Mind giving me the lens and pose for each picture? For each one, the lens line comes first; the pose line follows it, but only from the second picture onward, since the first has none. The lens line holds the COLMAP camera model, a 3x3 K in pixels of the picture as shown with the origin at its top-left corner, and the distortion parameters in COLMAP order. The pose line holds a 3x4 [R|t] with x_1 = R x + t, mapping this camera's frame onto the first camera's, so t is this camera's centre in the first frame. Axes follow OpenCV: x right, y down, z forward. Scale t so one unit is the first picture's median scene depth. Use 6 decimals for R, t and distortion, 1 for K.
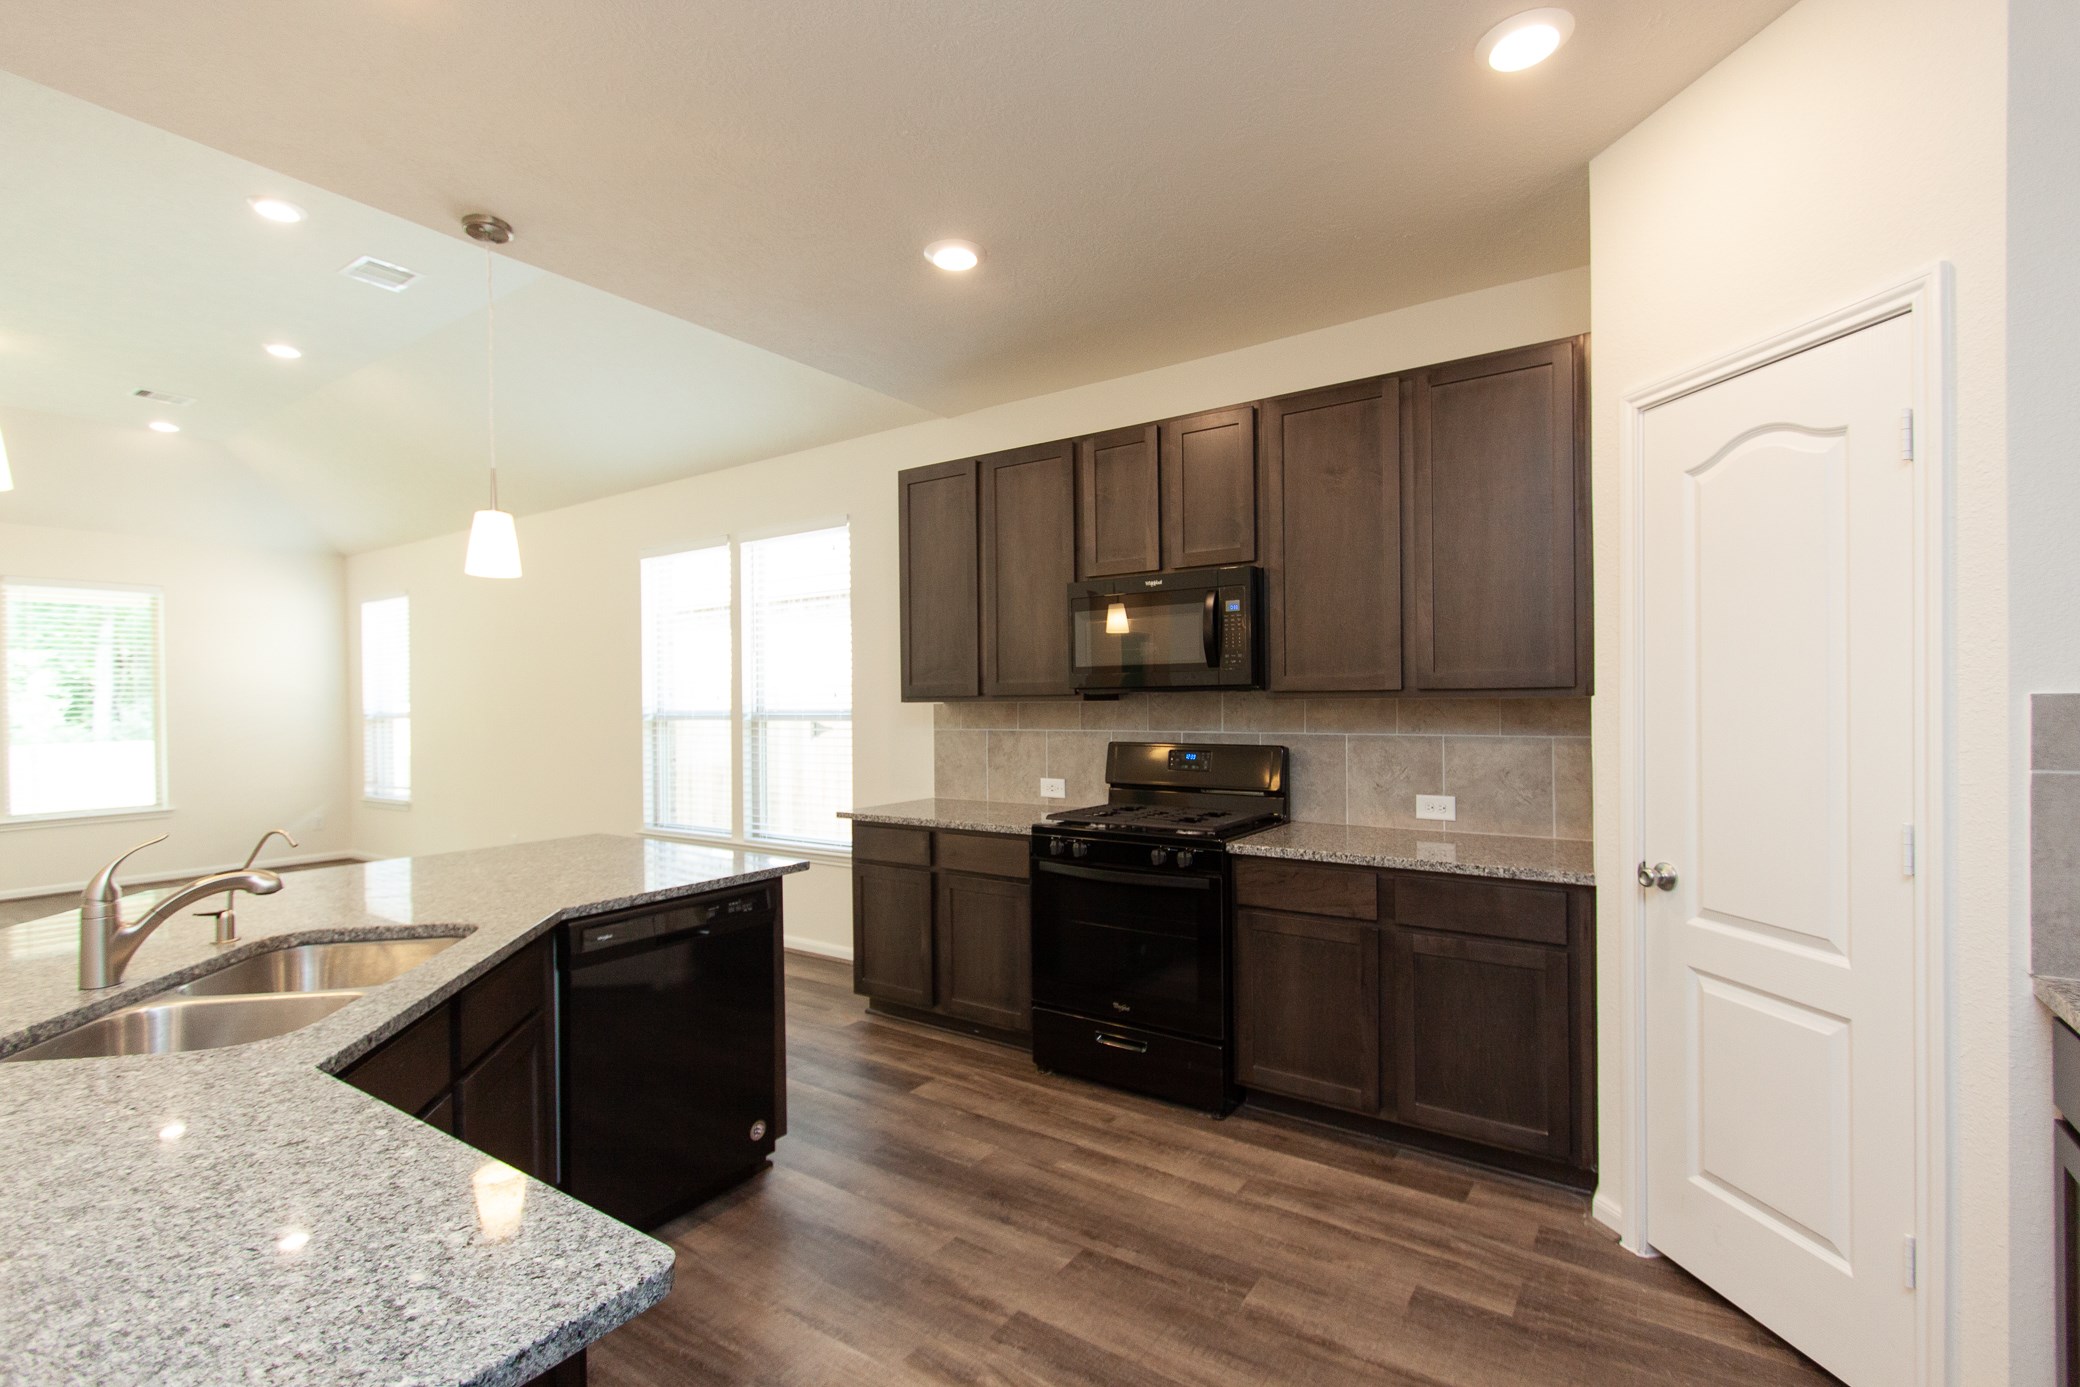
lens RADIAL K [[945.7, 0, 1043.4], [0, 945.7, 702.1], [0, 0, 1]] dist [0.003324, -0.000665]
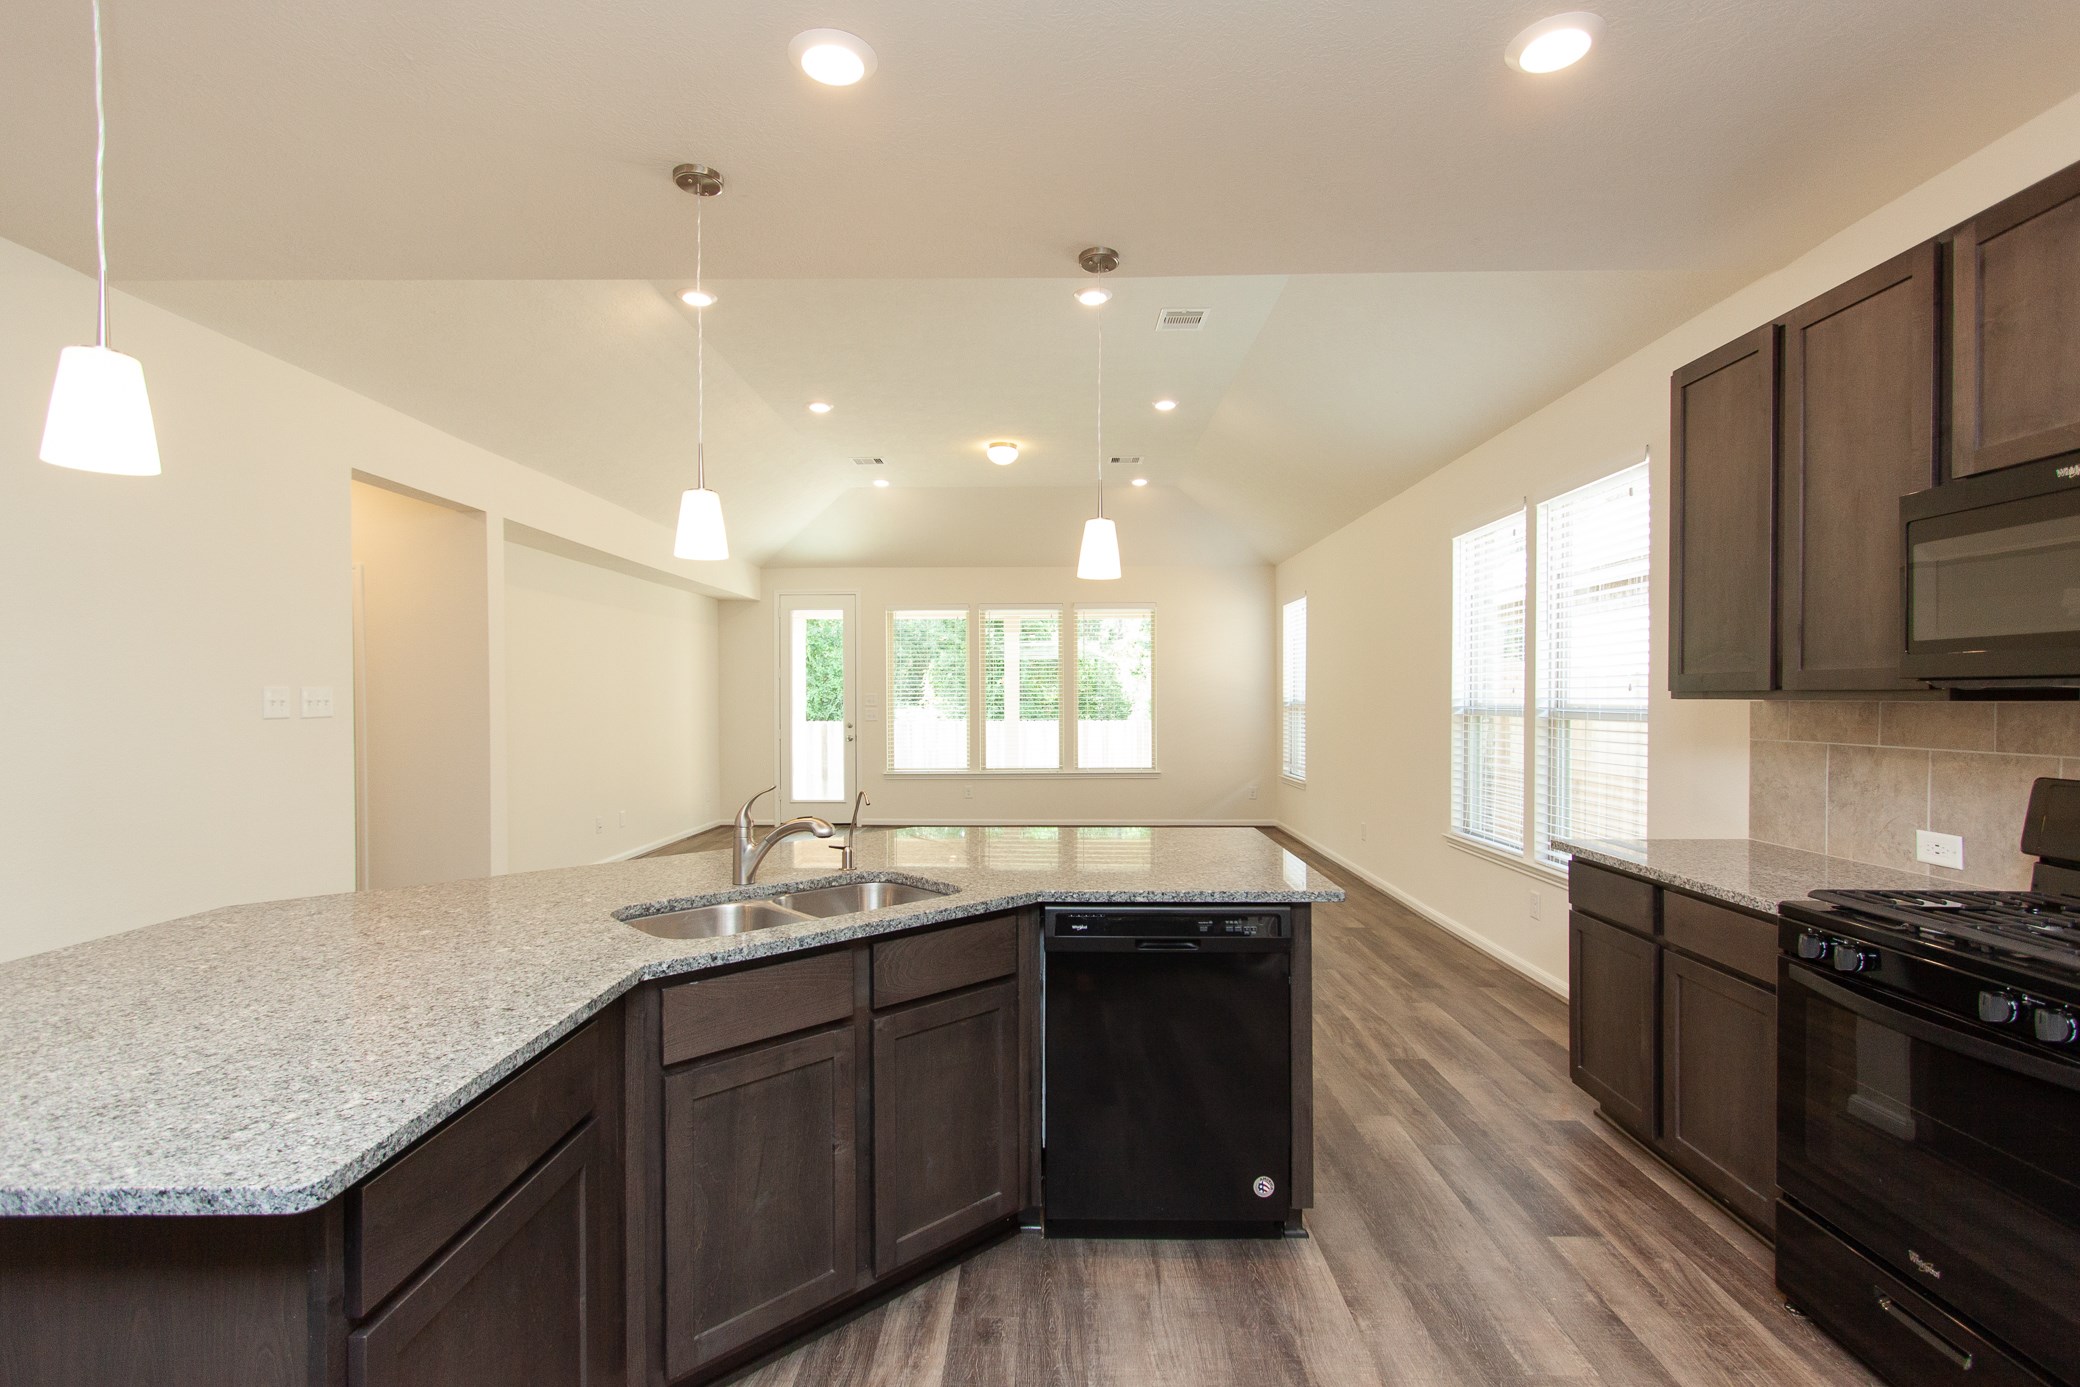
lens RADIAL K [[975.2, 0, 1040.4], [0, 975.2, 705.0], [0, 0, 1]] dist [0.016091, -0.008587]
pose [[0.554515, 0.018353, -0.831971, 0.238278], [-0.007267, 0.999825, 0.017212, -0.005078], [0.832142, -0.003499, 0.554551, 0.237502]]
